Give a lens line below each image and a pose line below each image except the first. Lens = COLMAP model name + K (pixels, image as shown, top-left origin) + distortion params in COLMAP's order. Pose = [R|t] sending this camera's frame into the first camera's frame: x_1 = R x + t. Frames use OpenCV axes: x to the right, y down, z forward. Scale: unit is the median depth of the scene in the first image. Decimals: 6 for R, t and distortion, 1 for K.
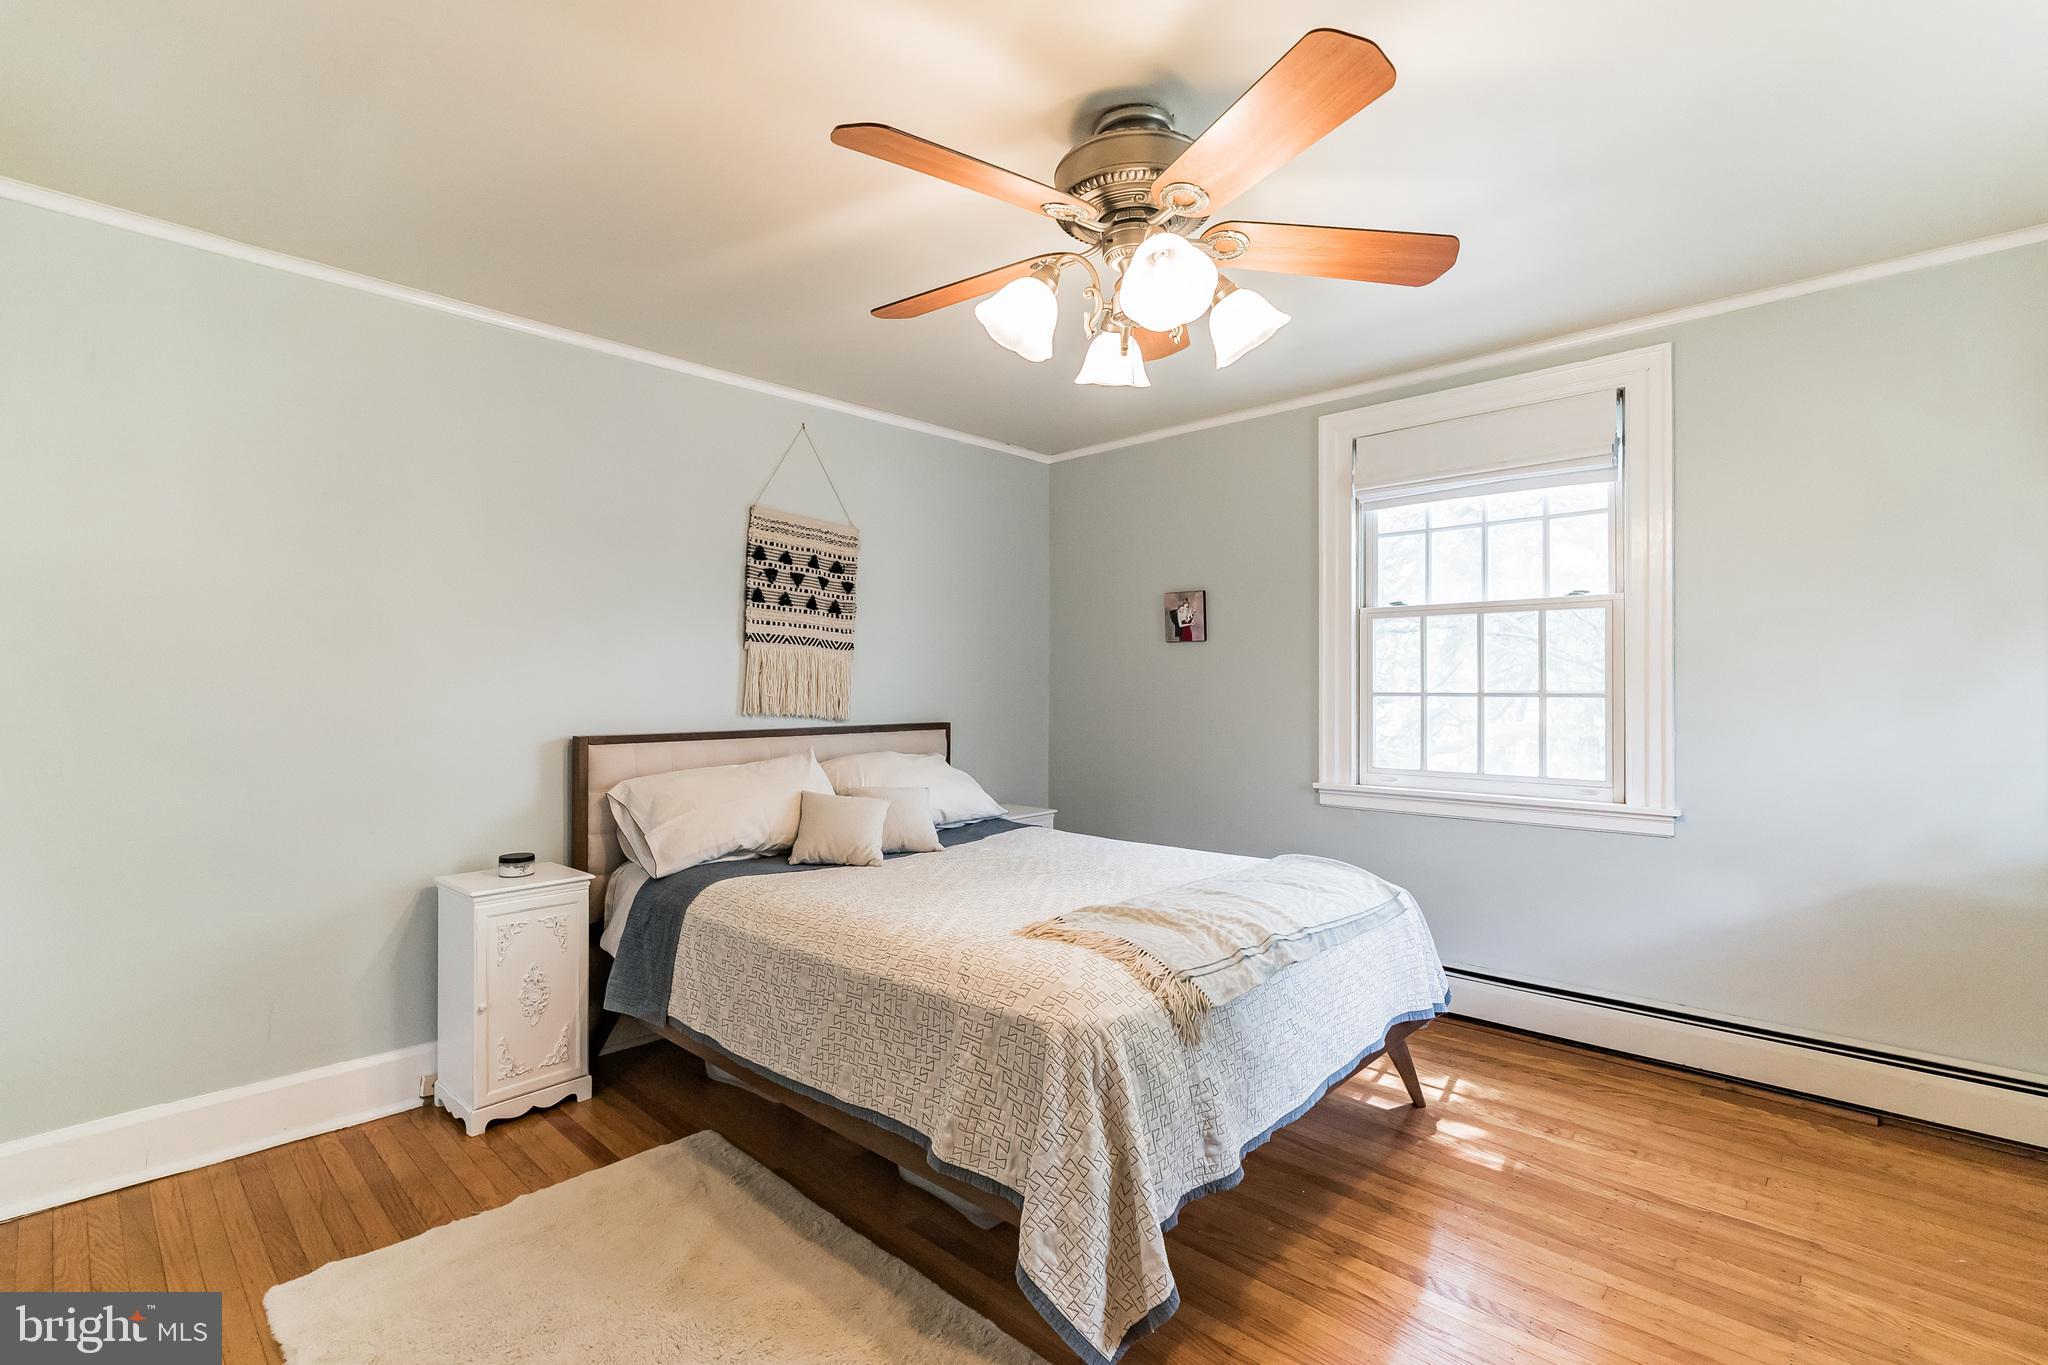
lens RADIAL K [[940.2, 0, 1054.8], [0, 940.2, 678.1], [0, 0, 1]] dist [-0.001722, 0.000767]
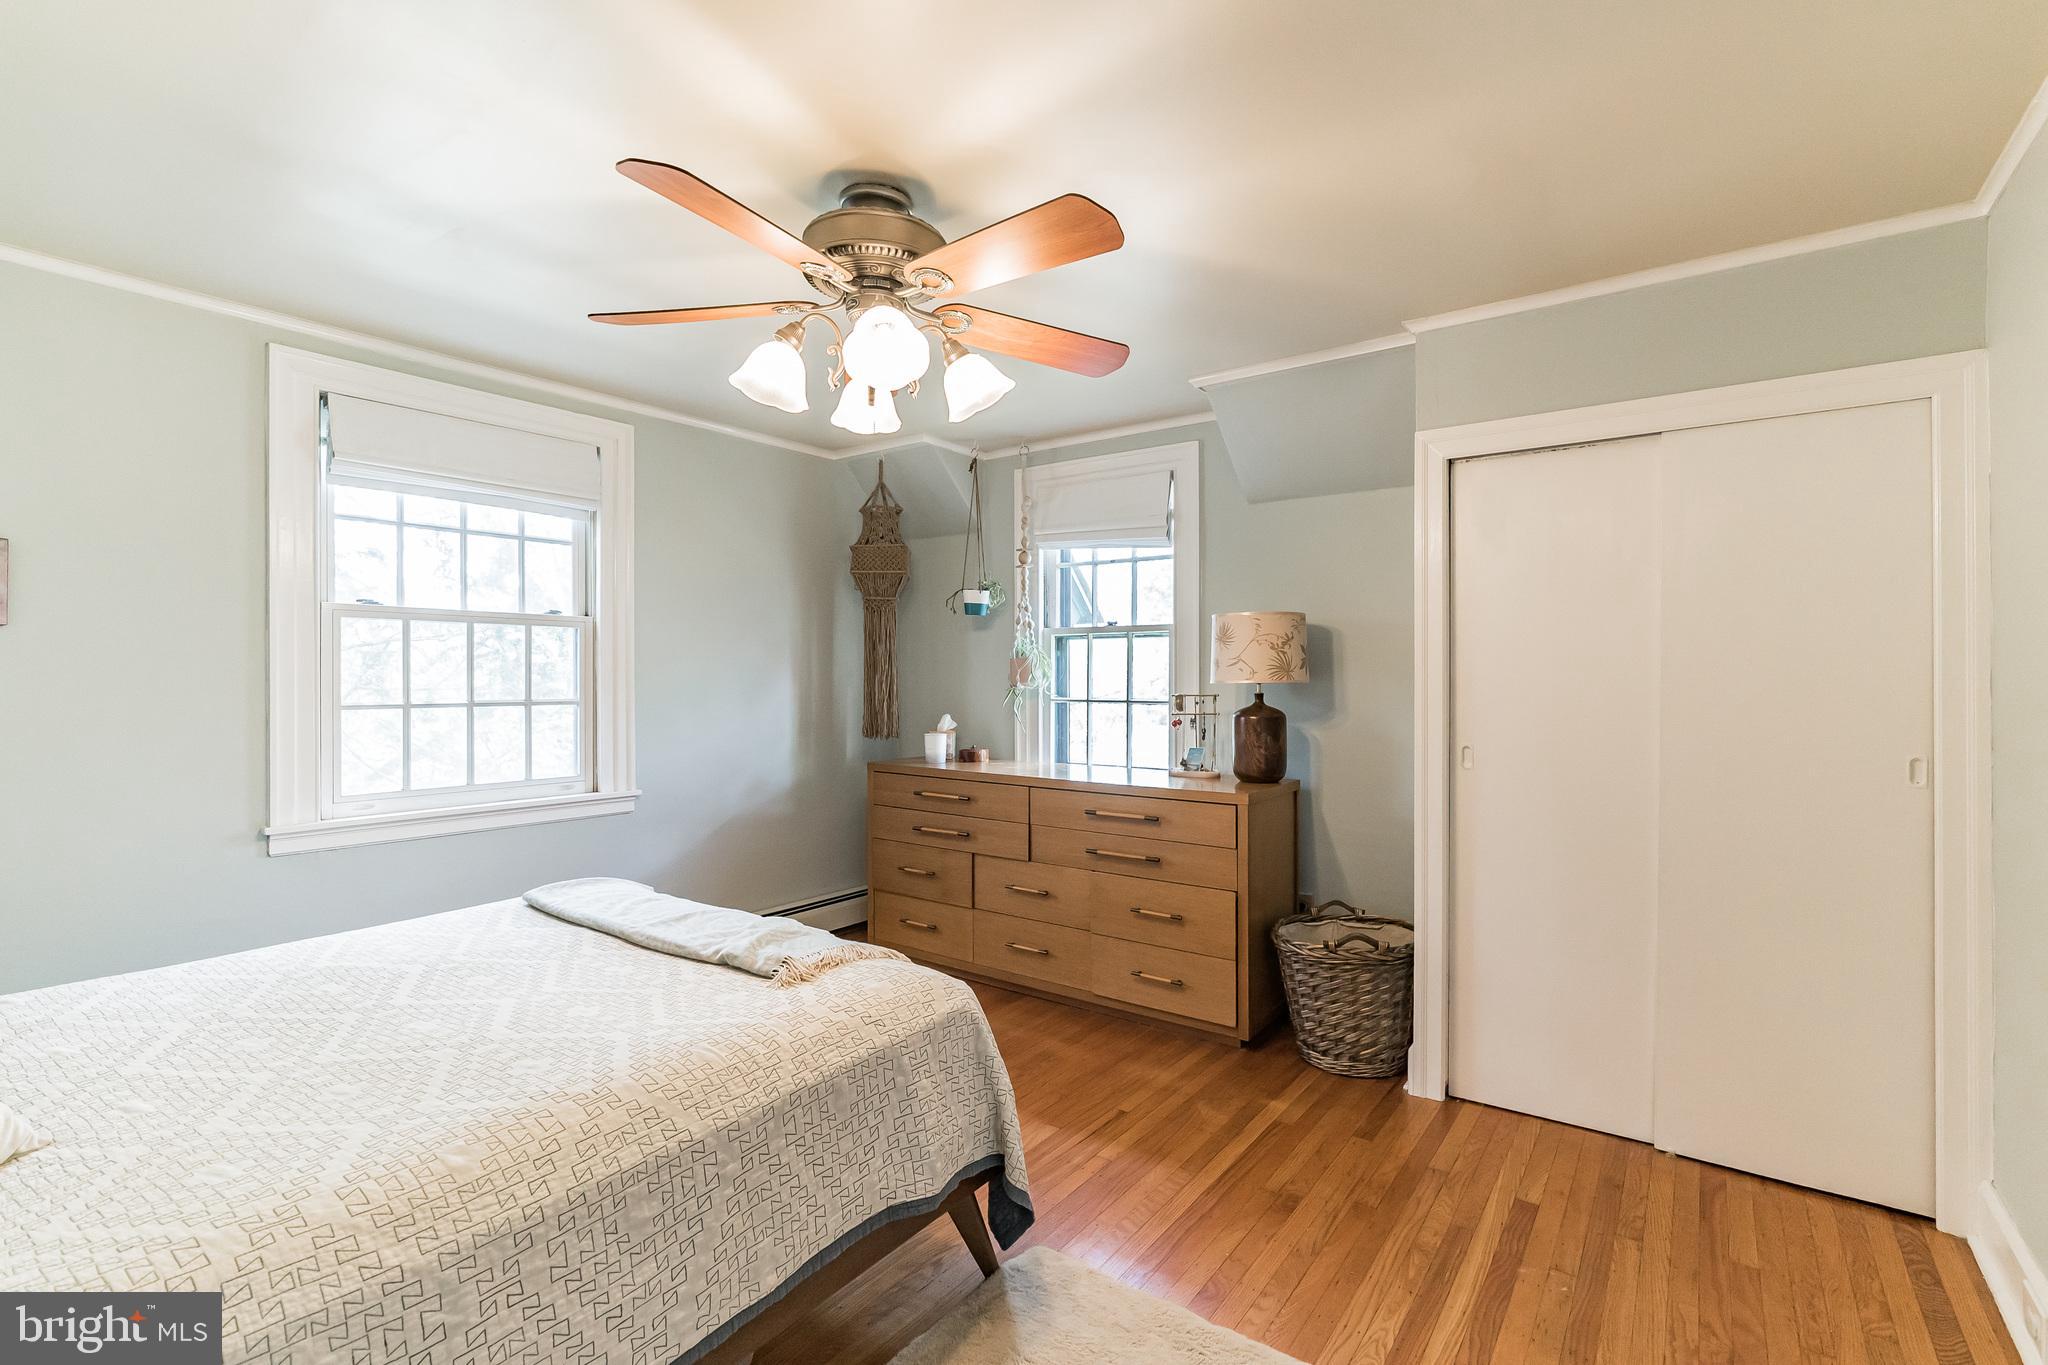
lens RADIAL K [[908.9, 0, 1024.0], [0, 908.9, 682.5], [0, 0, 1]] dist [-0.020743, 0.000320]
pose [[-0.101153, -0.001890, 0.994869, -0.580049], [-0.006955, 0.999975, 0.001193, -0.011731], [-0.994847, -0.006798, -0.101164, 0.549680]]
